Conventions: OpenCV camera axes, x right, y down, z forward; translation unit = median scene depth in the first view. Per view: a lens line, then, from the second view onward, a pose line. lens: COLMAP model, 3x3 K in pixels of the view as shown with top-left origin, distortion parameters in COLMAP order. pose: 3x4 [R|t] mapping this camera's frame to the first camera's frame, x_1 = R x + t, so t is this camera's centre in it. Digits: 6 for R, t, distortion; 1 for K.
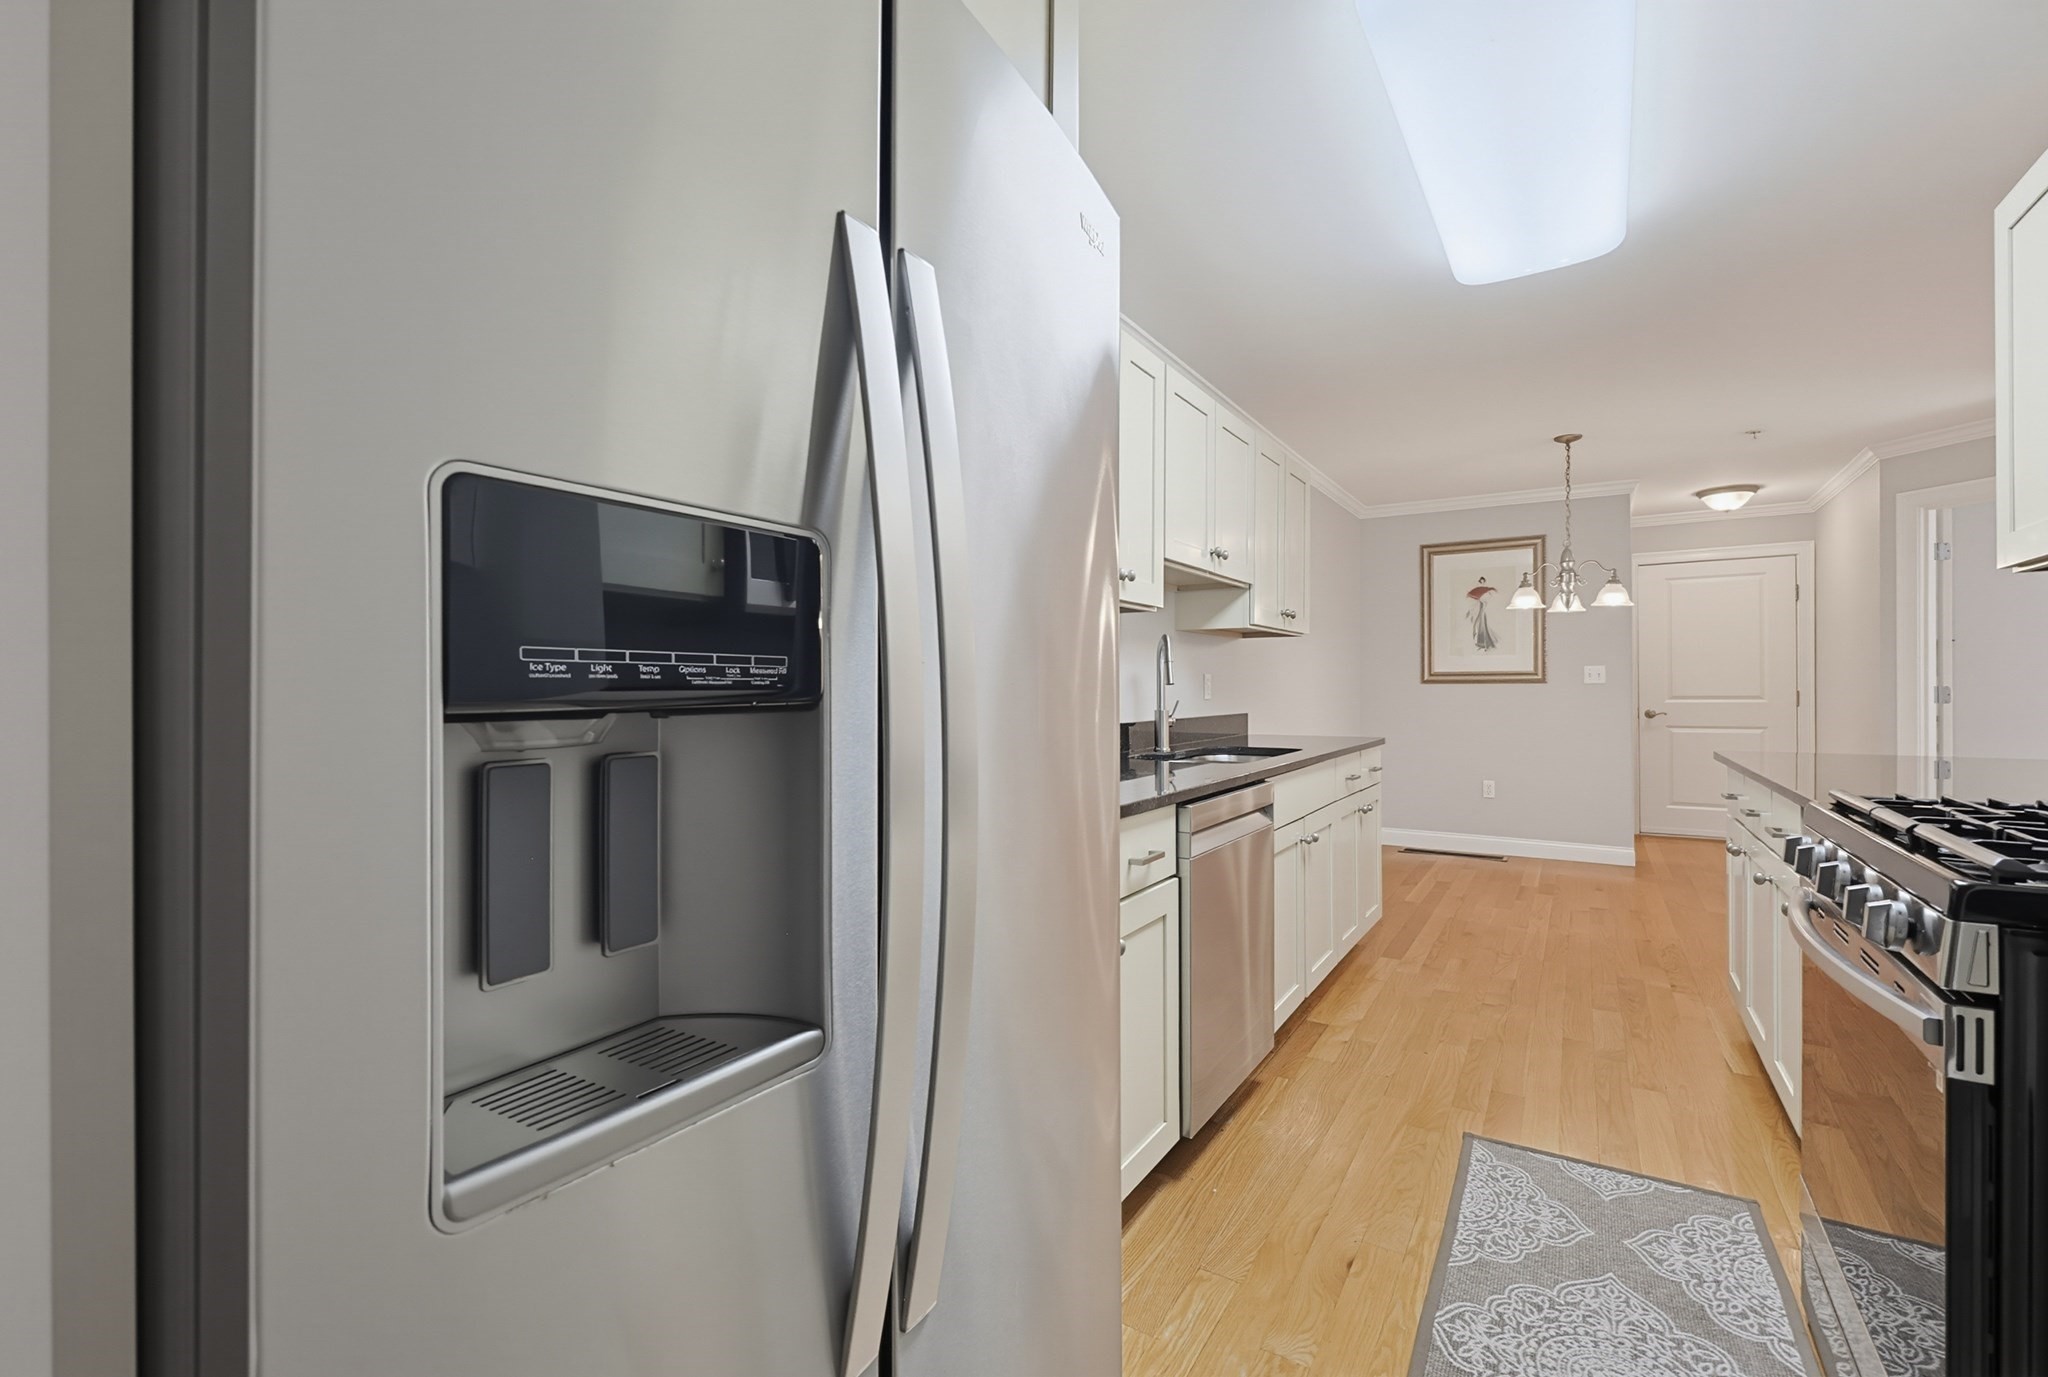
lens RADIAL K [[884.1, 0, 1006.6], [0, 884.1, 692.0], [0, 0, 1]] dist [0.002572, -0.000045]
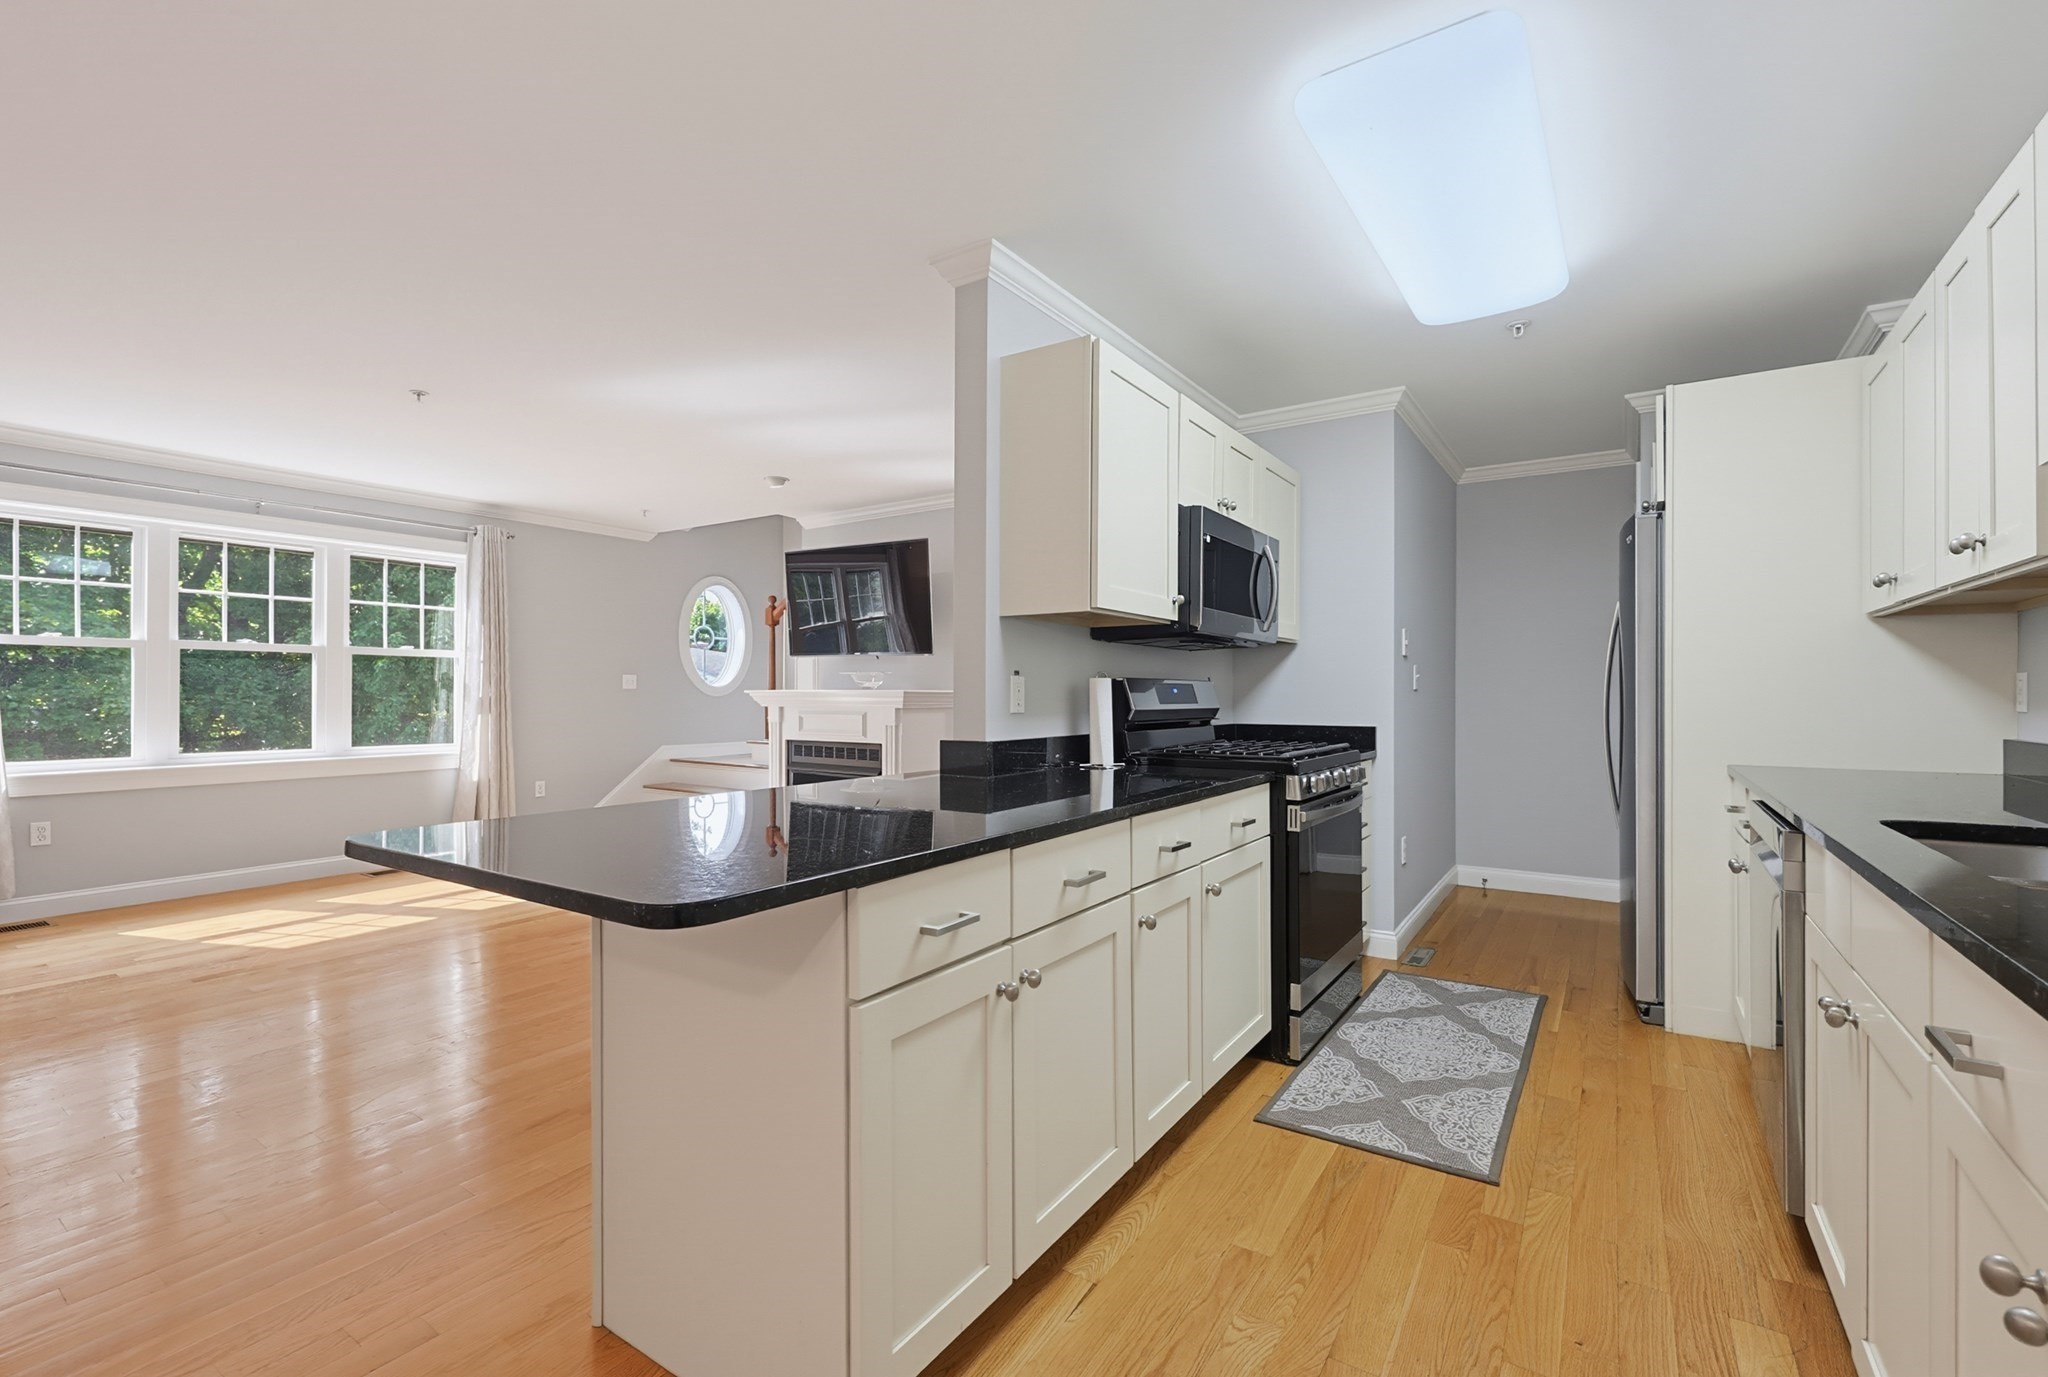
lens RADIAL K [[909.5, 0, 1025.4], [0, 909.5, 688.4], [0, 0, 1]] dist [0.004591, 0.000370]
pose [[-0.999652, 0.004305, 0.026040, 0.494310], [0.004115, 0.999965, -0.007340, -0.003523], [-0.026071, -0.007230, -0.999634, 0.993454]]
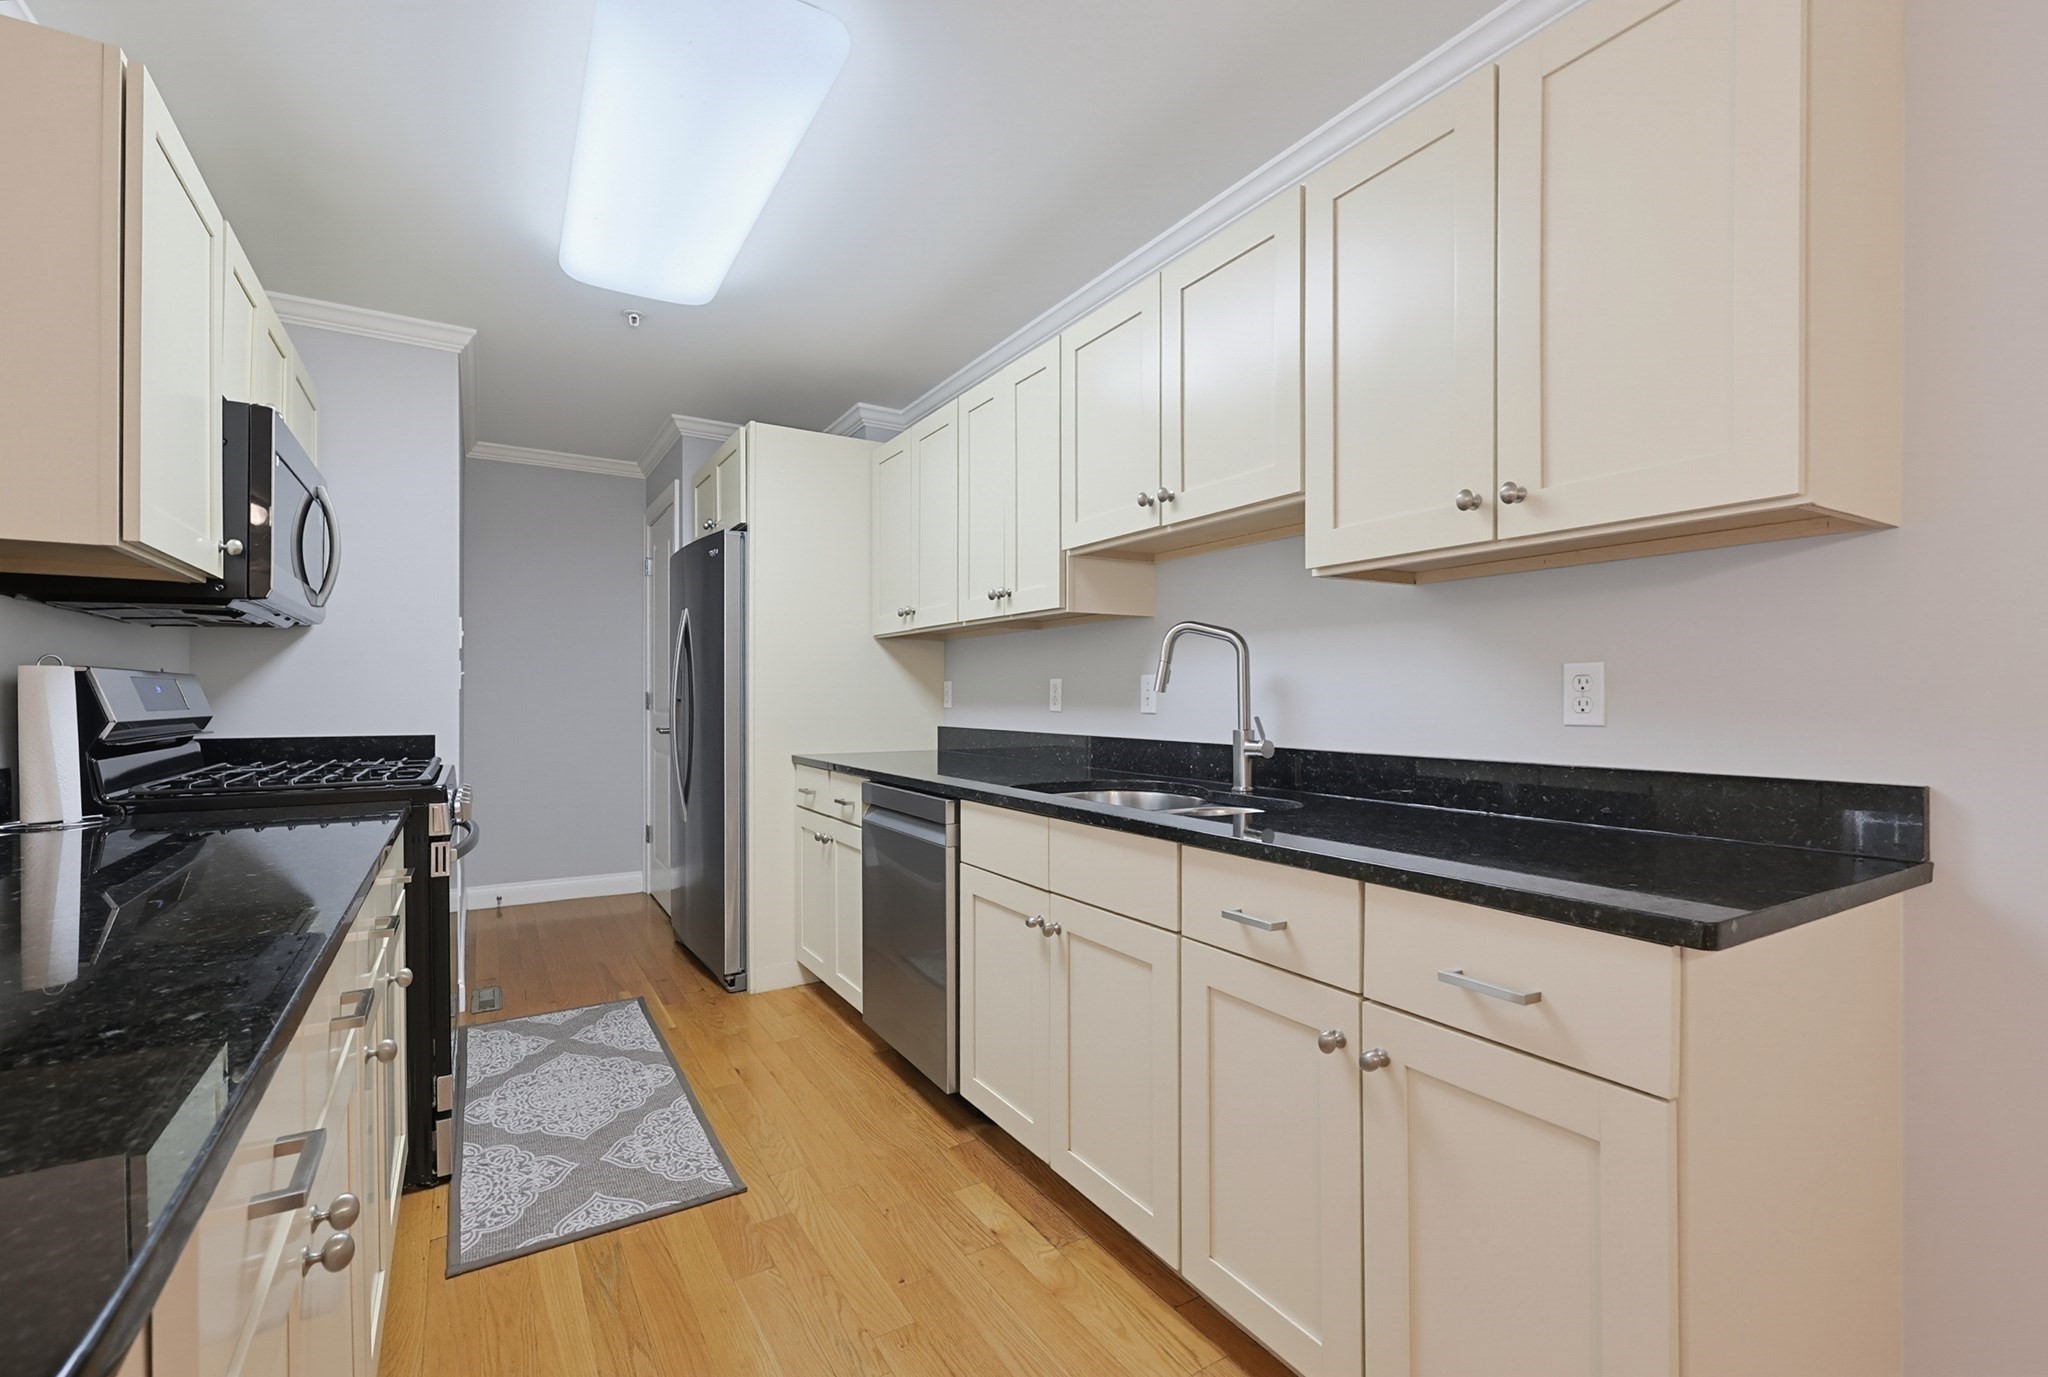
lens RADIAL K [[909.5, 0, 1058.0], [0, 909.5, 699.0], [0, 0, 1]] dist [0.004591, 0.000370]
pose [[-0.431134, 0.007032, -0.902260, 0.617452], [0.000175, 0.999970, 0.007710, -0.005242], [0.902288, 0.003166, -0.431123, 0.856899]]
